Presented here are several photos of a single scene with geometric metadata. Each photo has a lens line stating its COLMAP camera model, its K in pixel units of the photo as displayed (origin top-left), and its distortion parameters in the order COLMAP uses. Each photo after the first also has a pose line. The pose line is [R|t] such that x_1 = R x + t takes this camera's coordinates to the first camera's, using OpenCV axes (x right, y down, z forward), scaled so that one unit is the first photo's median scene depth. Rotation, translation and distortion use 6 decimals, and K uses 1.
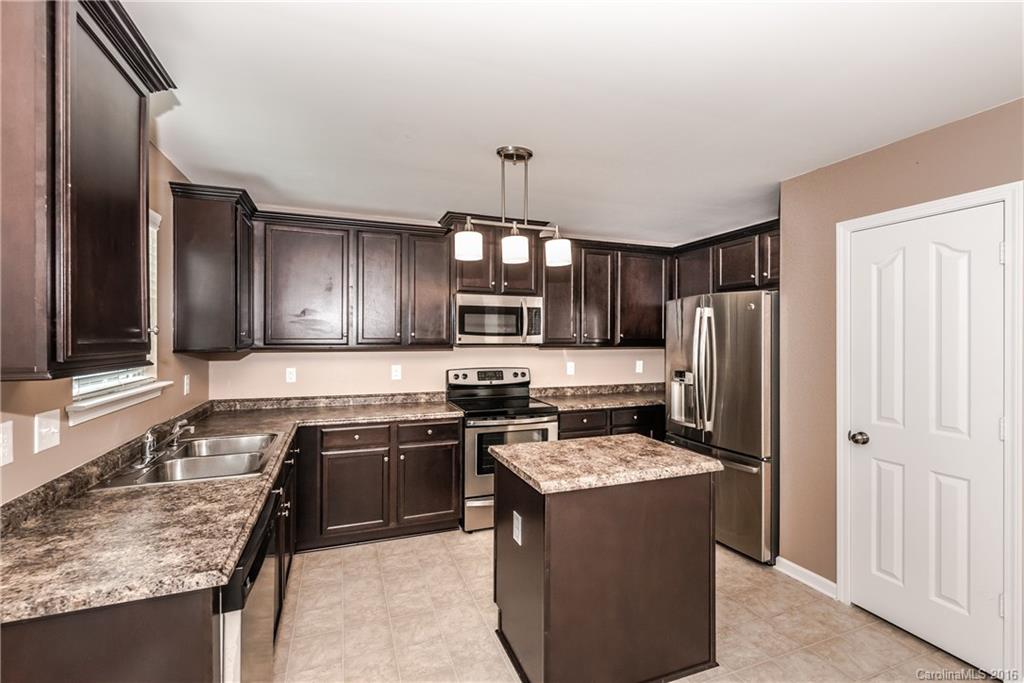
lens RADIAL K [[447.8, 0, 512.0], [0, 447.8, 341.5], [0, 0, 1]] dist [-0.001223, -0.000032]
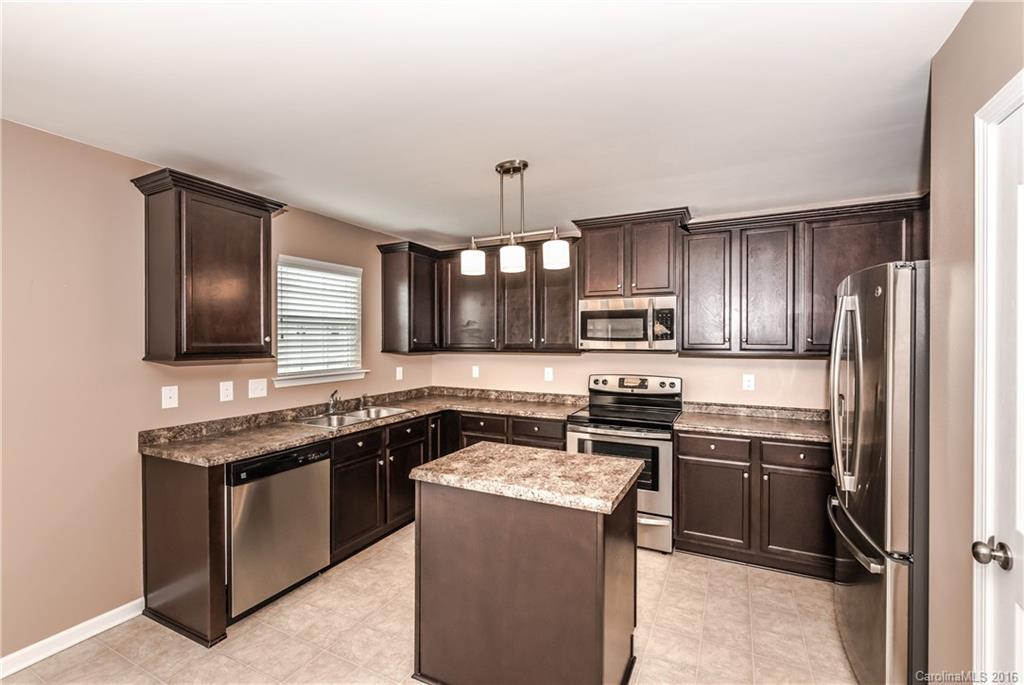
lens RADIAL K [[447.8, 0, 512.0], [0, 447.8, 342.5], [0, 0, 1]] dist [-0.001223, -0.000032]
pose [[0.675468, 0.000003, -0.737389, 0.524302], [-0.007096, 0.999954, -0.006497, -0.001783], [0.737355, 0.009621, 0.675437, 0.197757]]
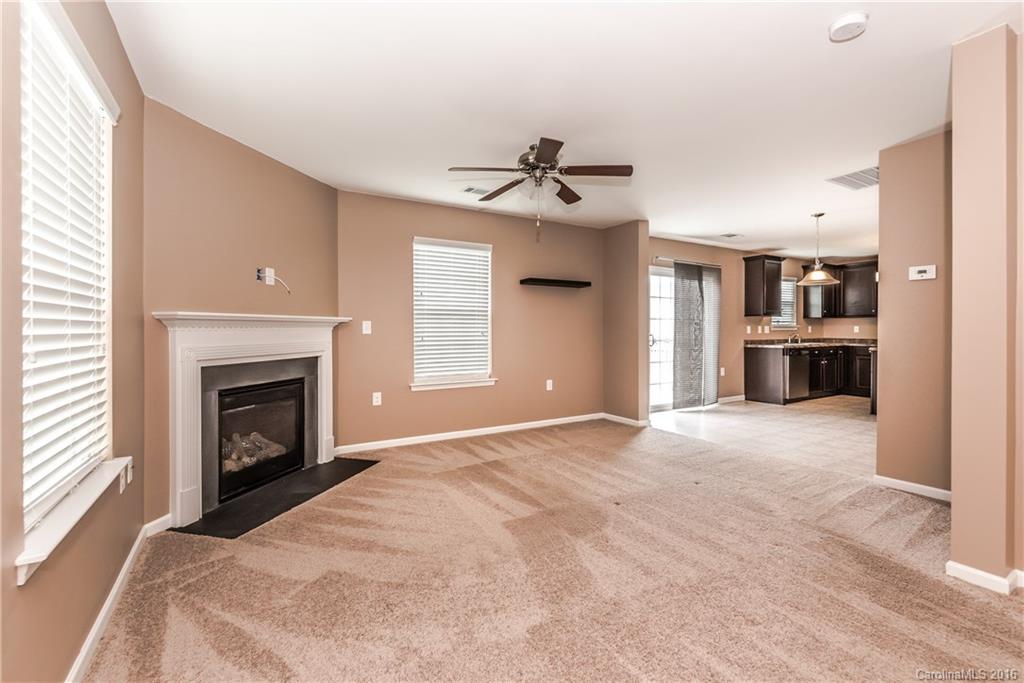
lens RADIAL K [[452.6, 0, 517.5], [0, 452.6, 330.9], [0, 0, 1]] dist [0.002285, 0.000179]
pose [[0.181897, -0.000437, -0.983318, 1.494448], [-0.011504, 0.999931, -0.002572, 0.108932], [0.983250, 0.011780, 0.181879, -1.159168]]
